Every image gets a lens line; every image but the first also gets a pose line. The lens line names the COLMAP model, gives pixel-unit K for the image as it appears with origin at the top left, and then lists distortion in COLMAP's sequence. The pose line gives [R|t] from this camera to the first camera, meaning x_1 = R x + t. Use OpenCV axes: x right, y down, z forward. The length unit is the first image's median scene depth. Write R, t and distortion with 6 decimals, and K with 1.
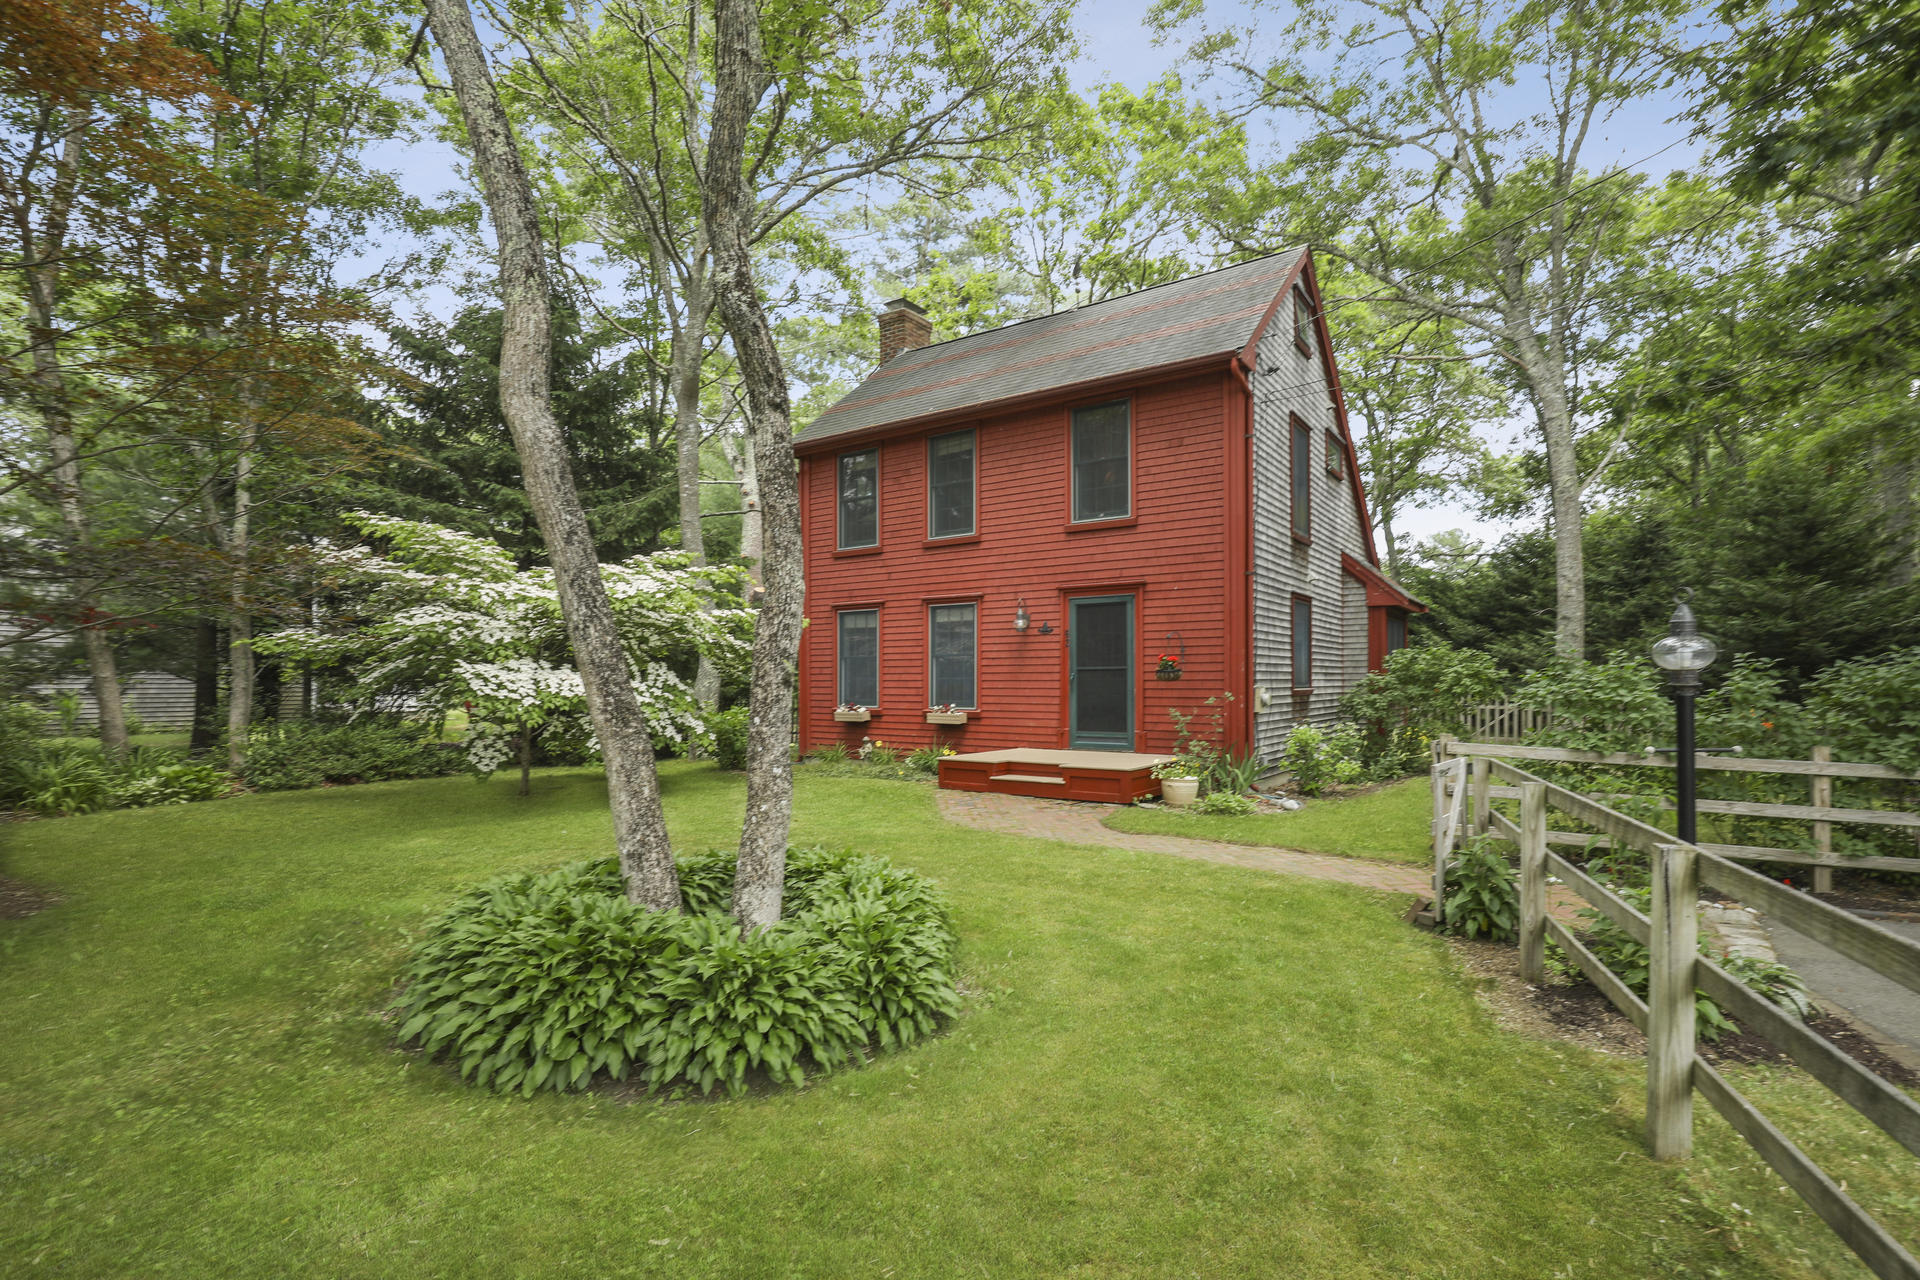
lens RADIAL K [[908.6, 0, 960.7], [0, 908.6, 680.5], [0, 0, 1]] dist [0.001062, -0.000027]
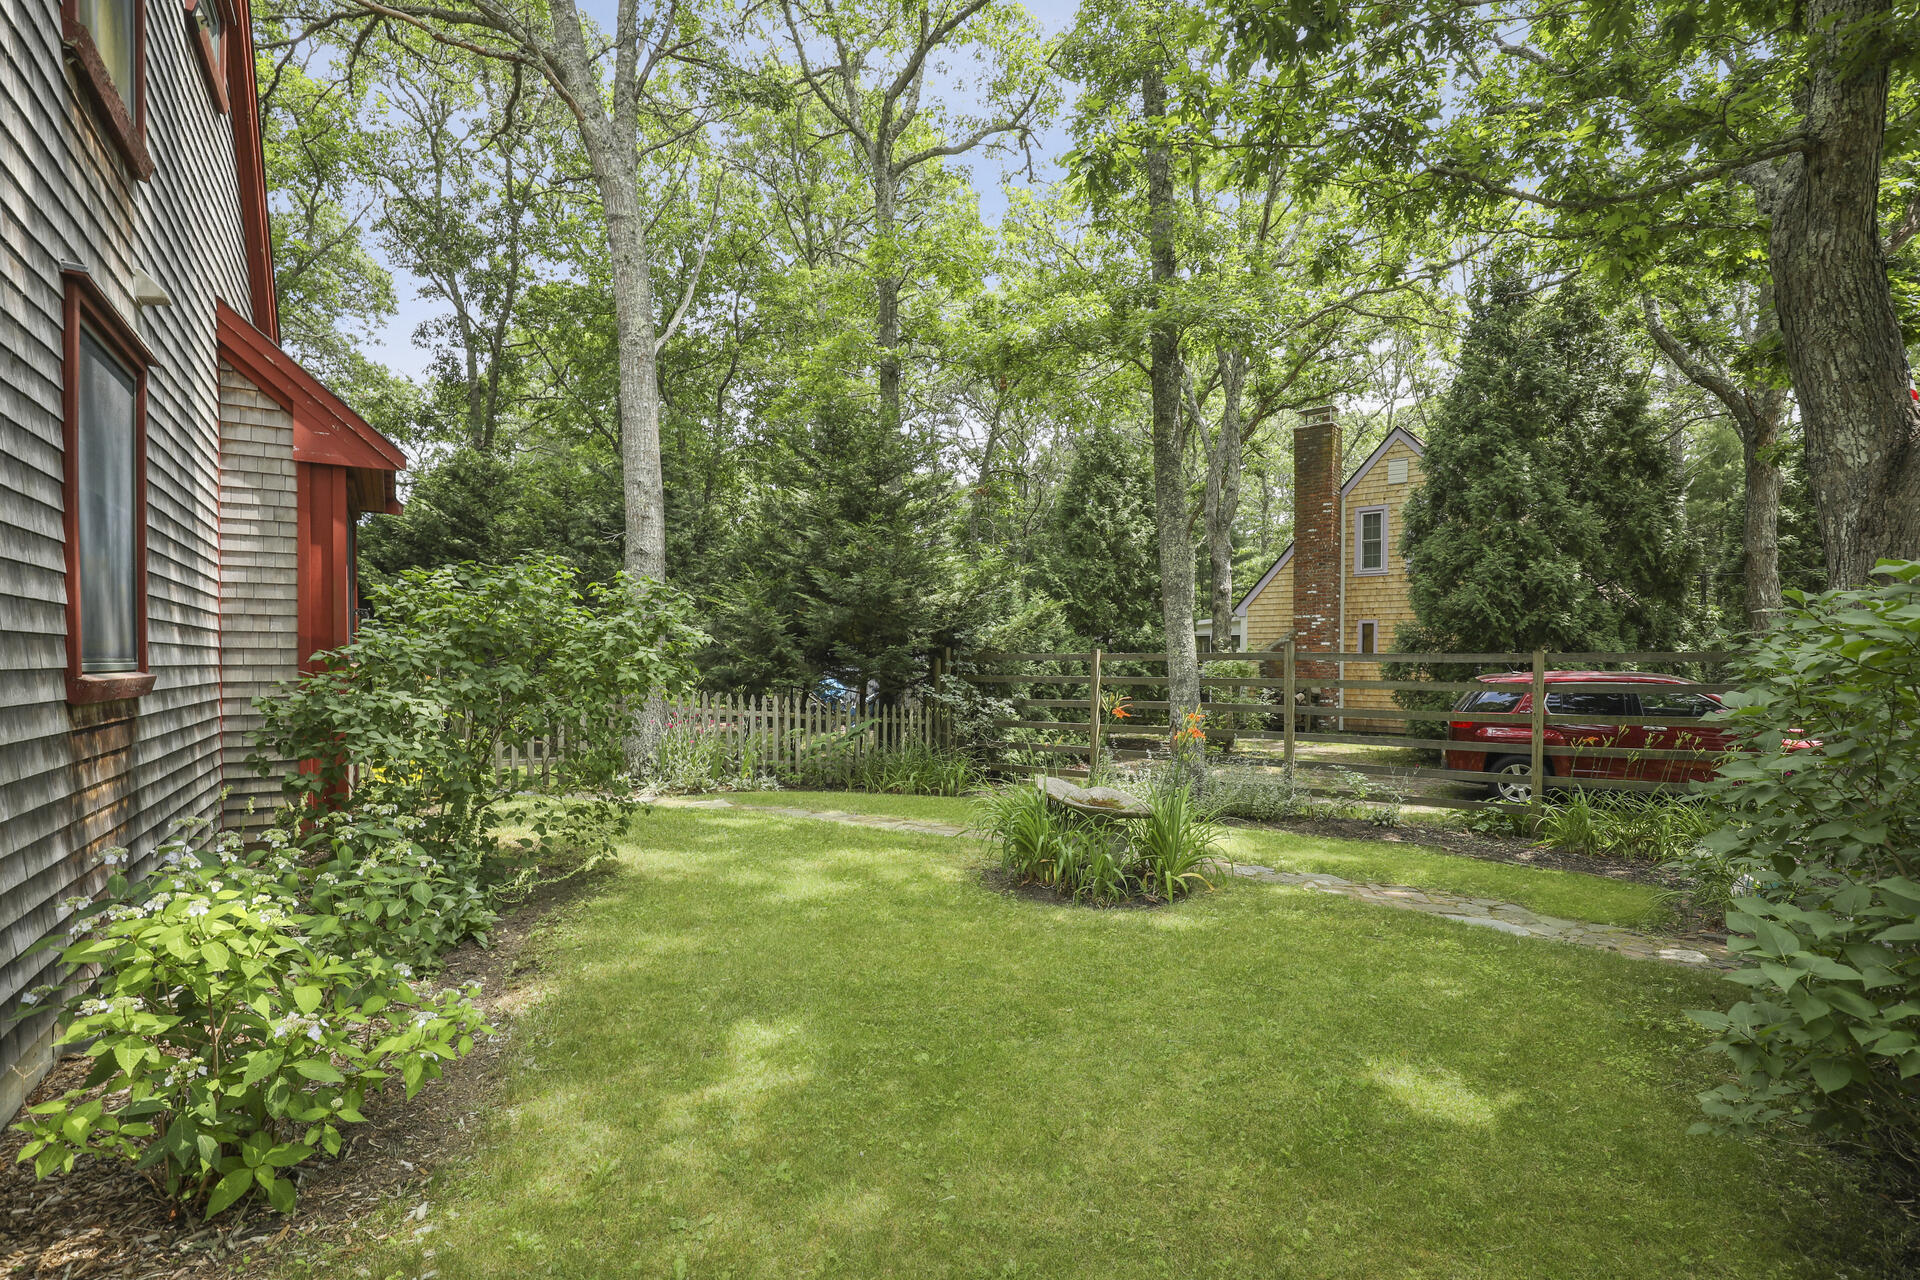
lens RADIAL K [[908.6, 0, 960.7], [0, 908.6, 680.5], [0, 0, 1]] dist [0.001062, -0.000027]
pose [[0.398760, -0.013378, 0.916958, 0.241304], [-0.005683, 0.999838, 0.017058, 0.005156], [-0.917038, -0.012014, 0.398620, 0.696720]]
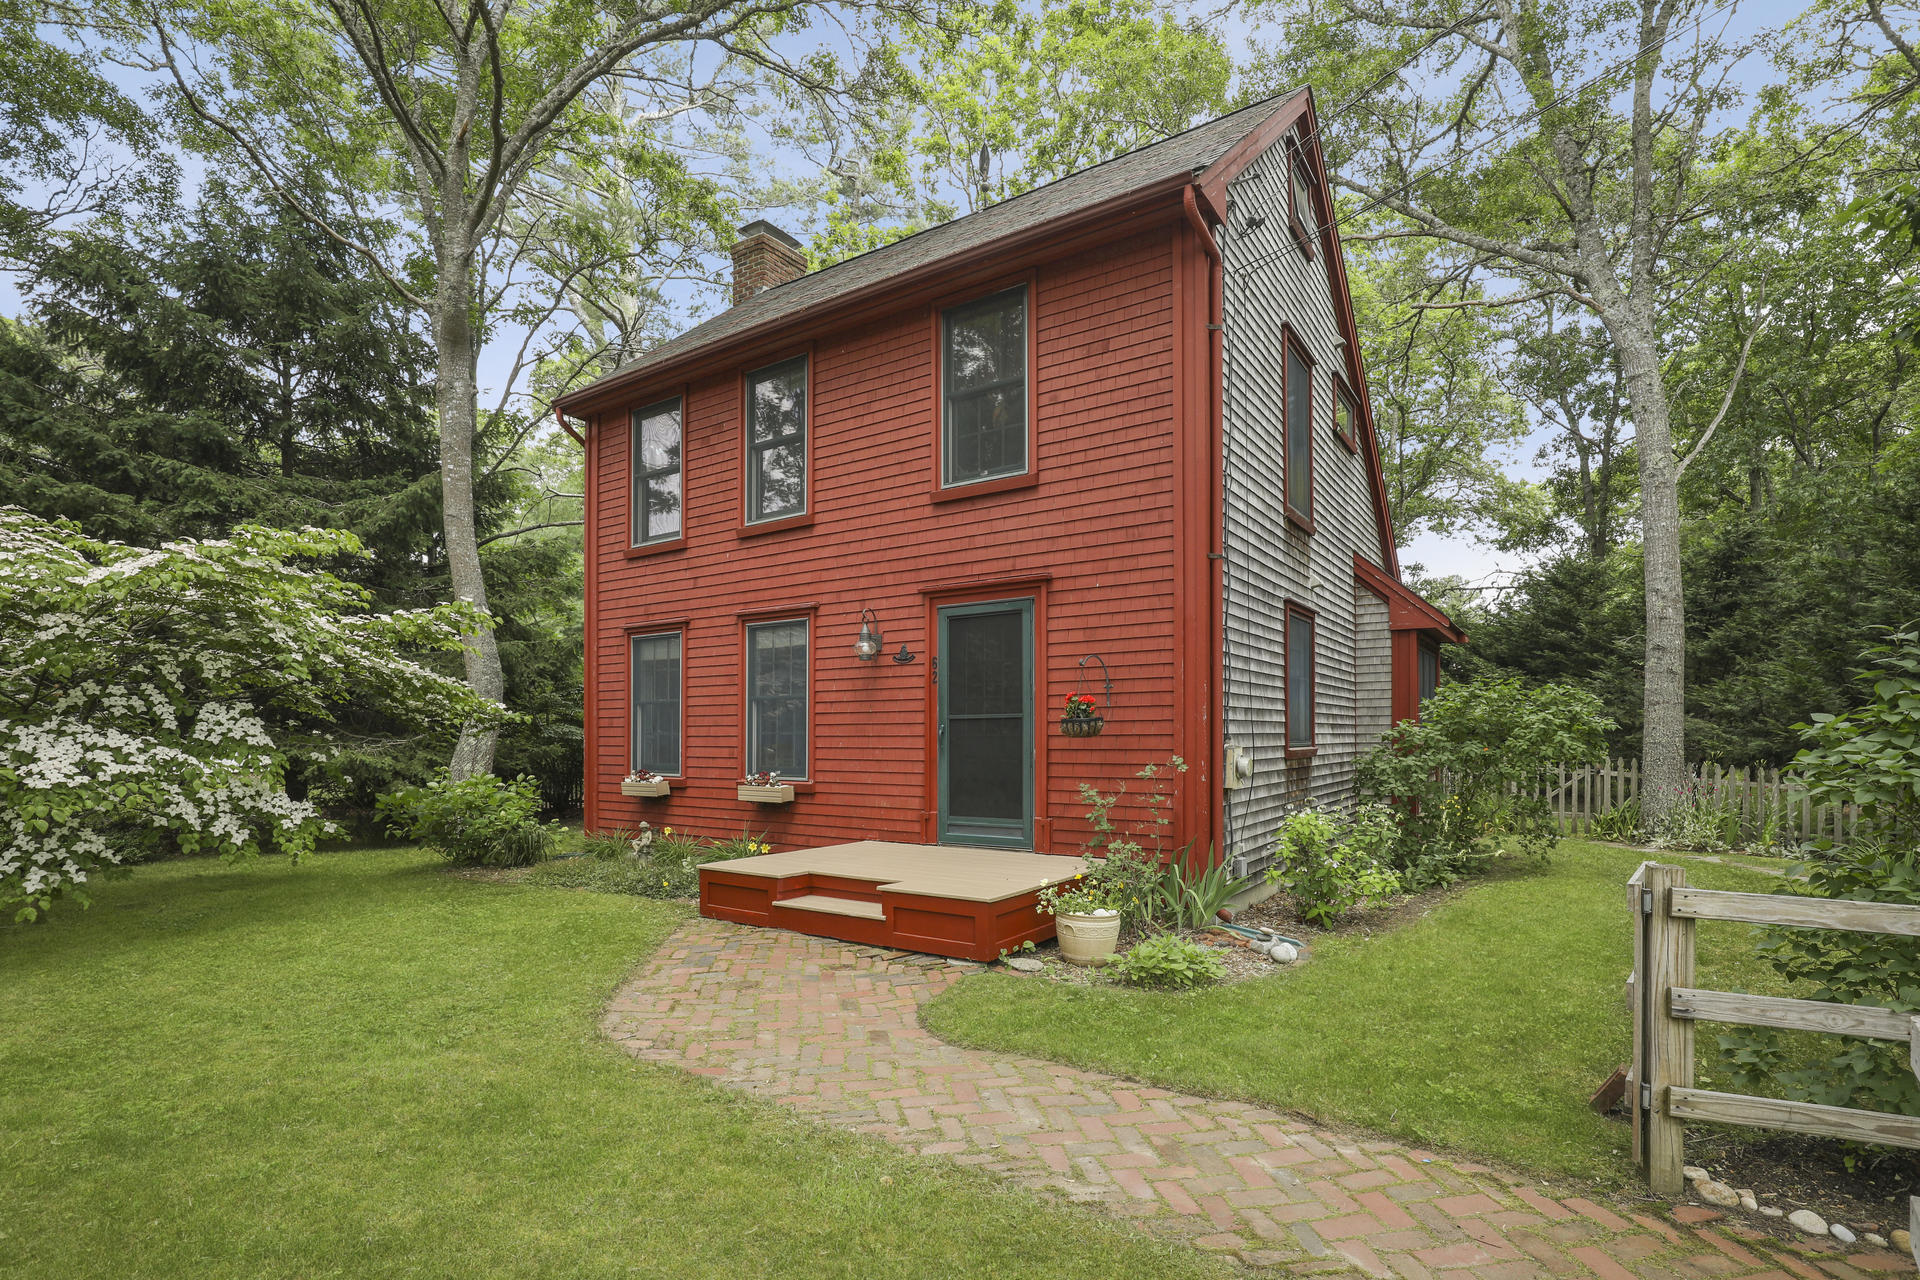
lens RADIAL K [[906.2, 0, 967.2], [0, 906.2, 741.1], [0, 0, 1]] dist [-0.002773, -0.000264]
pose [[0.999887, -0.001875, 0.014894, 0.128209], [0.001783, 0.999979, 0.006189, -0.000320], [-0.014906, -0.006162, 0.999870, 0.358560]]
